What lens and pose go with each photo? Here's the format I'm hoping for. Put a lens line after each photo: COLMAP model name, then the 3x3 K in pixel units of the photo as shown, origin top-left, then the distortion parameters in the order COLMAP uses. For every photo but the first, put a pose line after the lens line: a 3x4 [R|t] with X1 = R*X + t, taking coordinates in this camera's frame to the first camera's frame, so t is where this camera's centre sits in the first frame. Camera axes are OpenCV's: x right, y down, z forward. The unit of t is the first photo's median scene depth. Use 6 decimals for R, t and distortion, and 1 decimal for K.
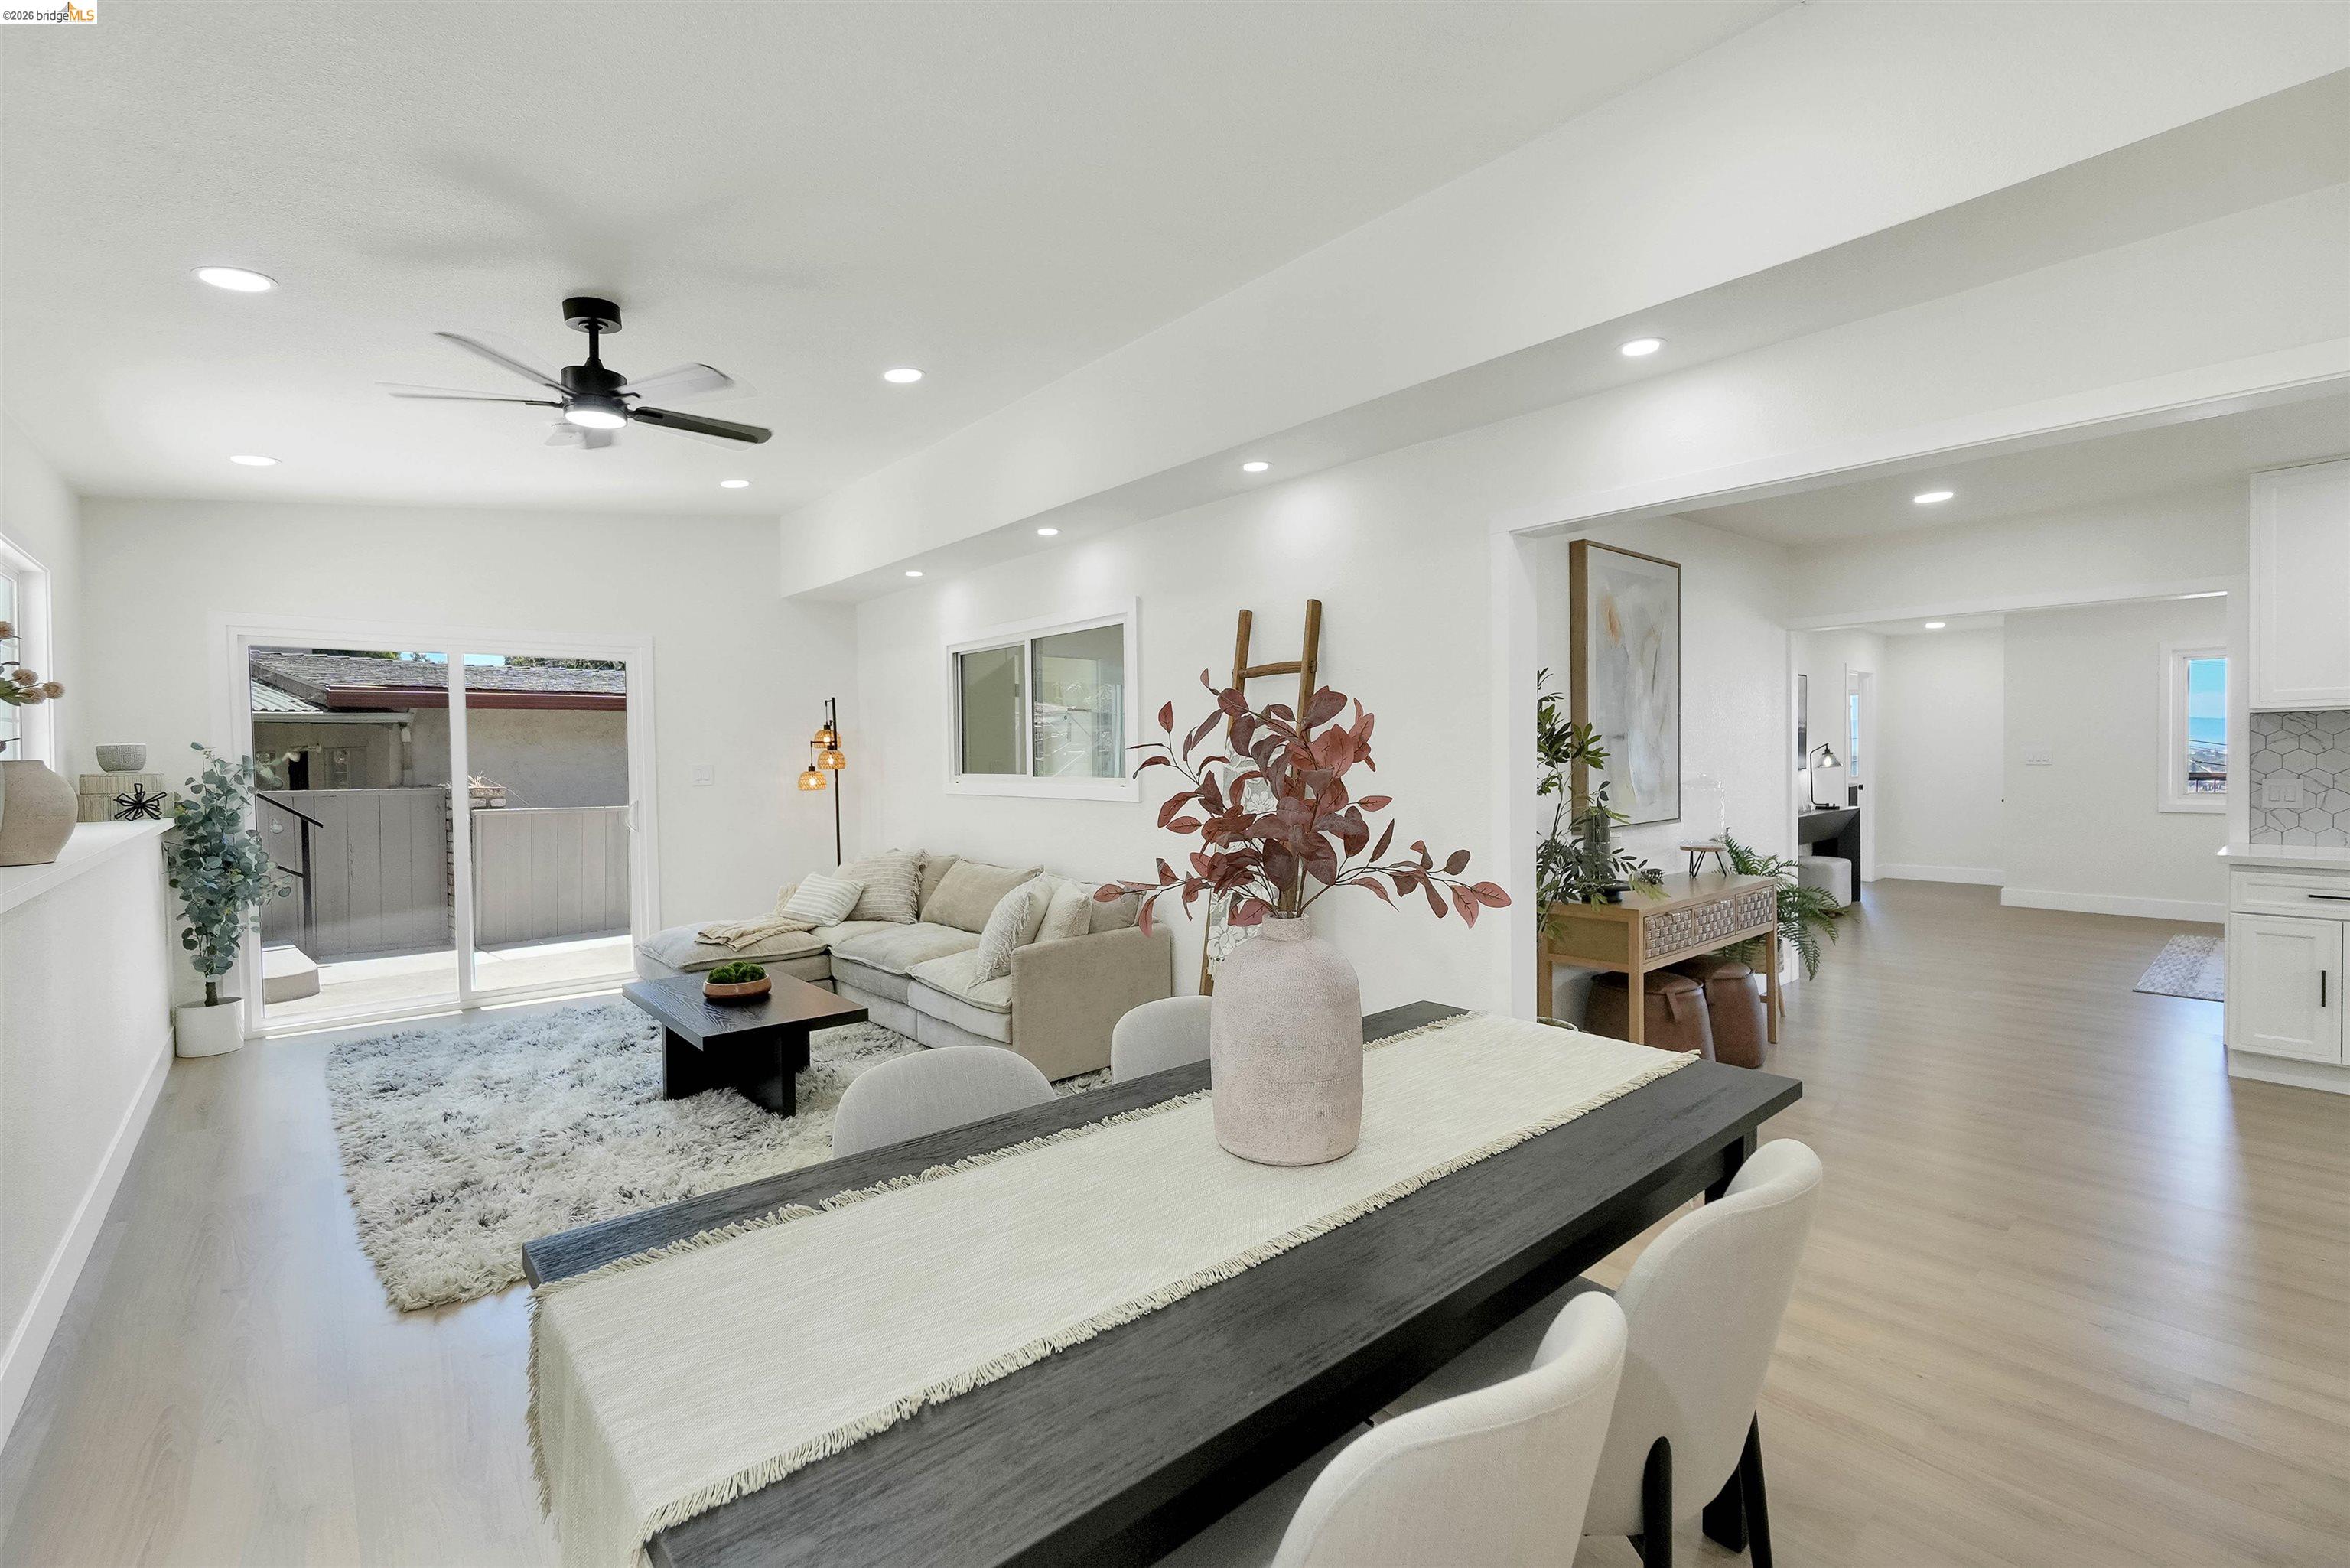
lens RADIAL K [[1031.0, 0, 1166.2], [0, 1031.0, 773.2], [0, 0, 1]] dist [-0.001366, -0.000003]
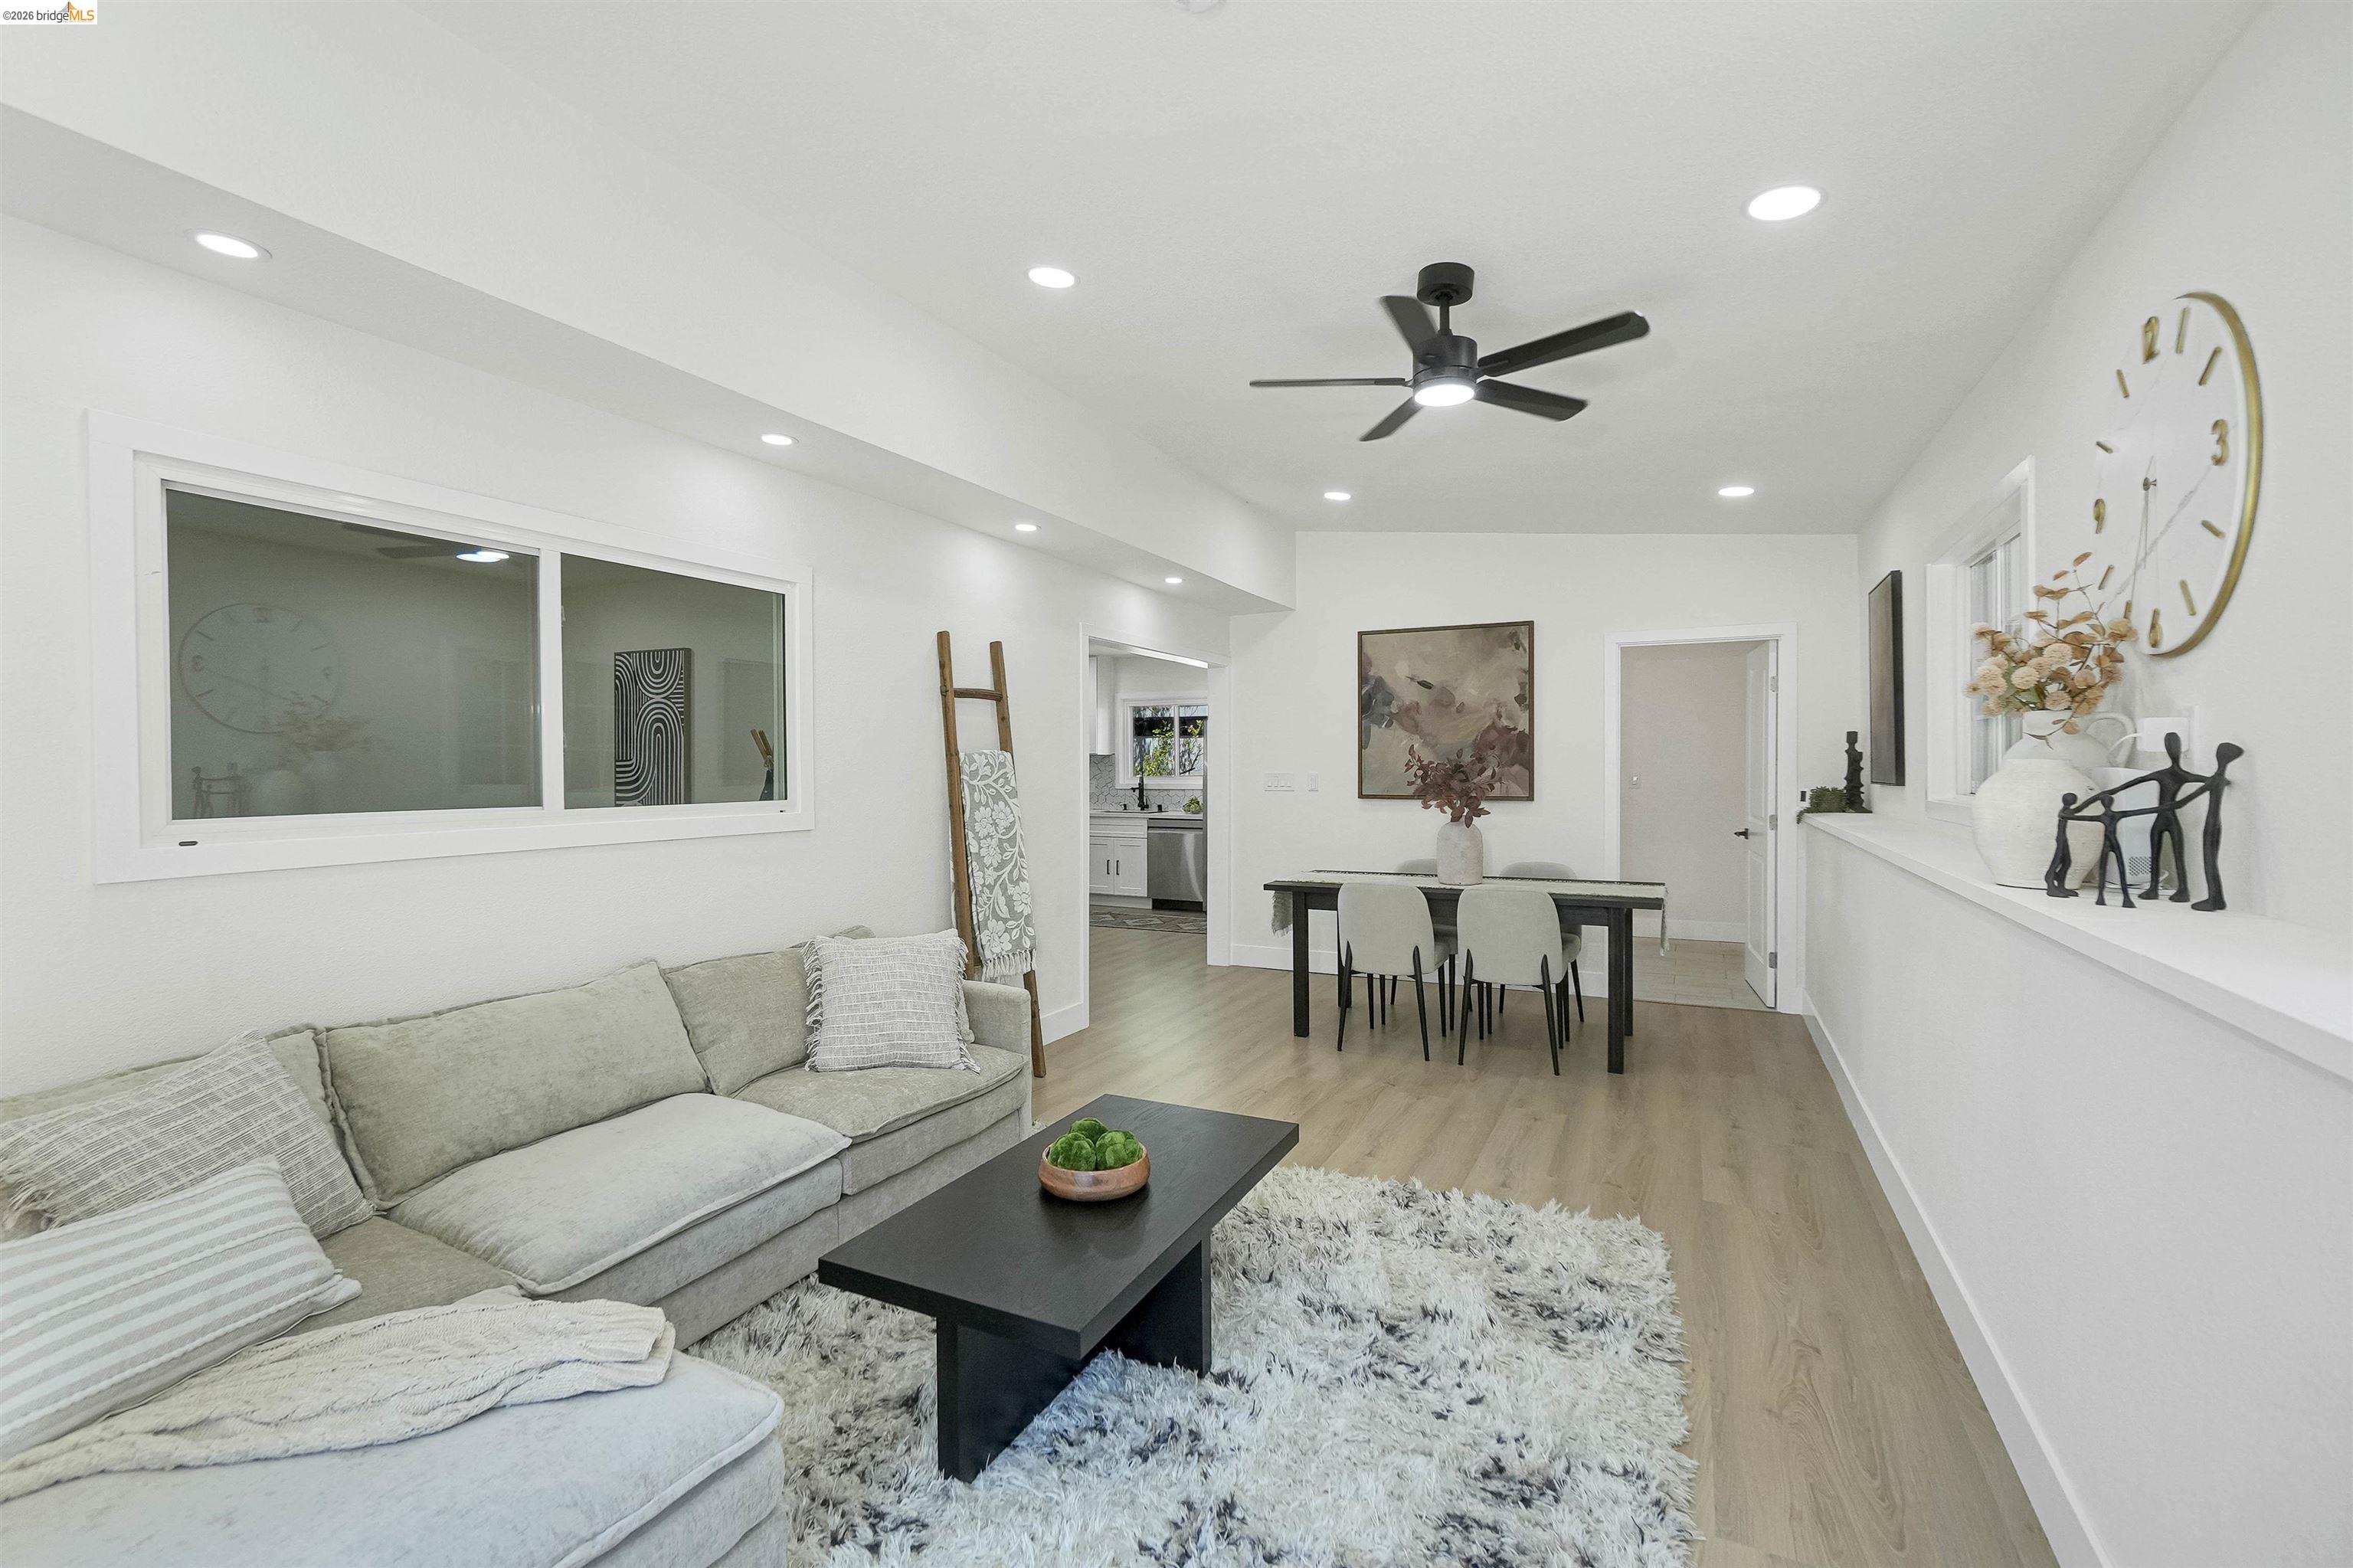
lens RADIAL K [[1032.5, 0, 1167.6], [0, 1032.5, 773.2], [0, 0, 1]] dist [-0.001366, -0.000003]
pose [[-0.369299, 0.006446, 0.929288, -0.819800], [0.023225, 0.999728, 0.002295, -0.009688], [-0.929020, 0.022430, -0.369348, 0.988726]]
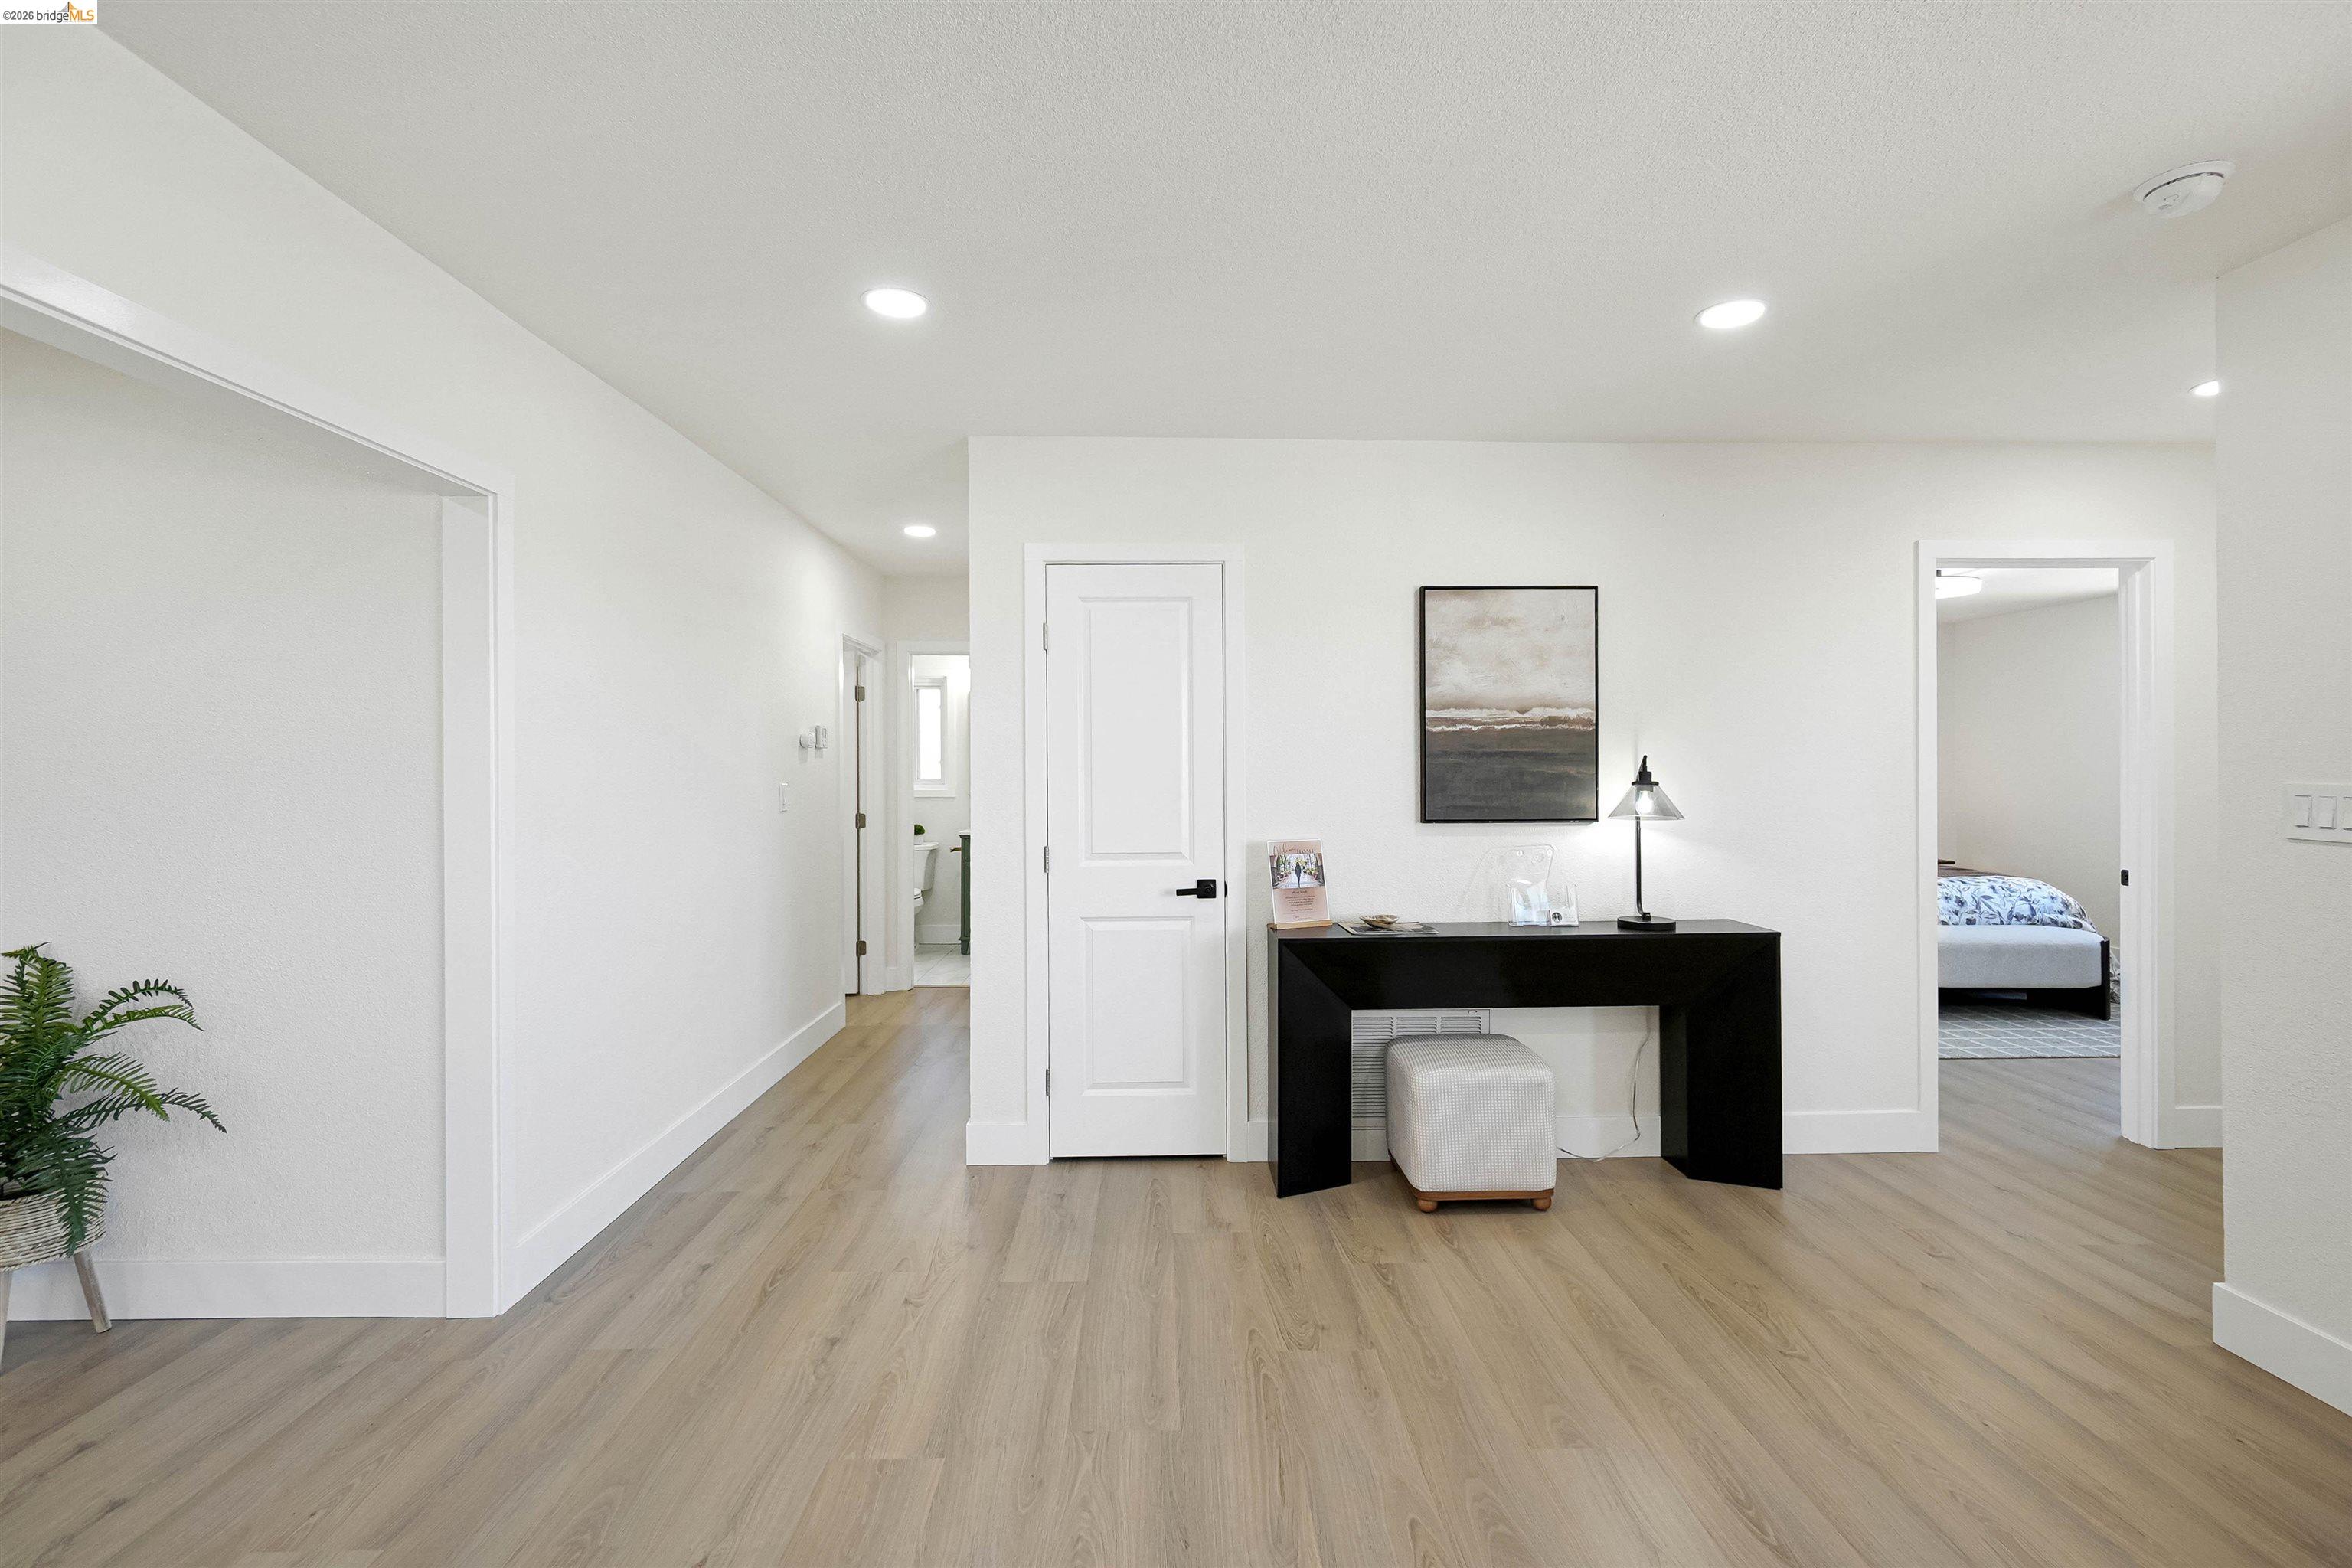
lens RADIAL K [[1023.9, 0, 1172.7], [0, 1023.9, 757.3], [0, 0, 1]] dist [-0.003769, 0.000093]
pose [[0.764507, 0.002307, -0.644612, 1.340122], [-0.019369, 0.999624, -0.019394, -0.031895], [0.644325, 0.027313, 0.764264, 1.052347]]
